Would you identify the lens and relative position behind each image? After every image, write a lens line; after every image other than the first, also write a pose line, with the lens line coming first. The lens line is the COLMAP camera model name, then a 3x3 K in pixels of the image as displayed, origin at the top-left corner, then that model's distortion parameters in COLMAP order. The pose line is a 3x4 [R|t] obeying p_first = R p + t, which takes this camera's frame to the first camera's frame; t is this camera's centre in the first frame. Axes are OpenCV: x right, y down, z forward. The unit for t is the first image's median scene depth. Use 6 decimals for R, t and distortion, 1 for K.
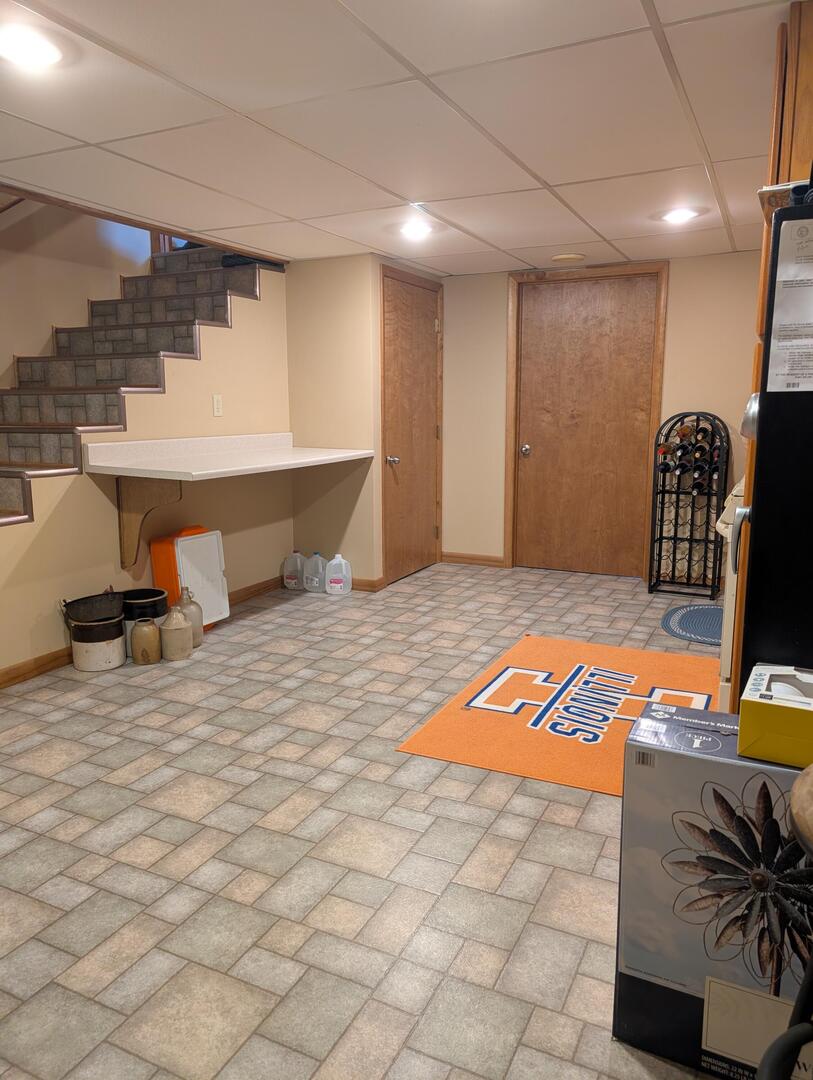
lens RADIAL K [[775.4, 0, 400.0], [0, 775.4, 542.6], [0, 0, 1]] dist [0.031116, -0.036039]
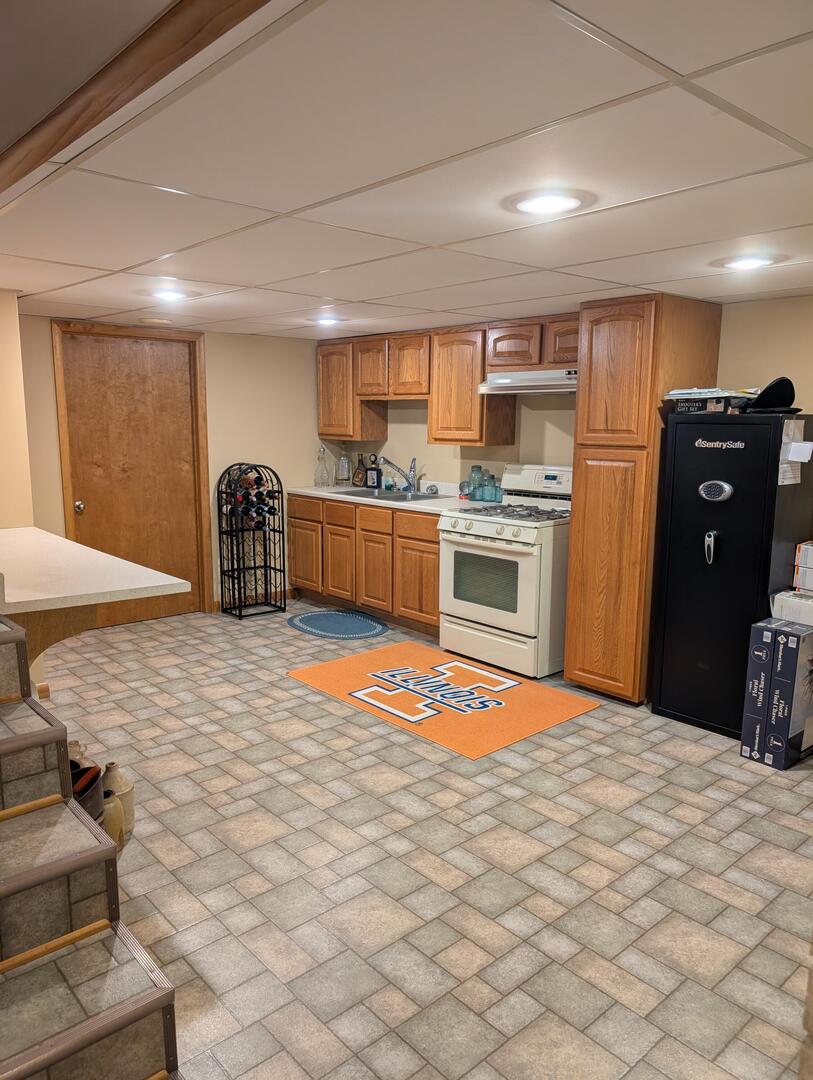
lens RADIAL K [[775.4, 0, 402.8], [0, 775.4, 541.3], [0, 0, 1]] dist [0.031116, -0.036039]
pose [[0.369324, -0.142506, 0.918309, -0.629354], [0.152530, 0.984066, 0.091366, -0.117348], [-0.916698, 0.106326, 0.385176, 0.315761]]
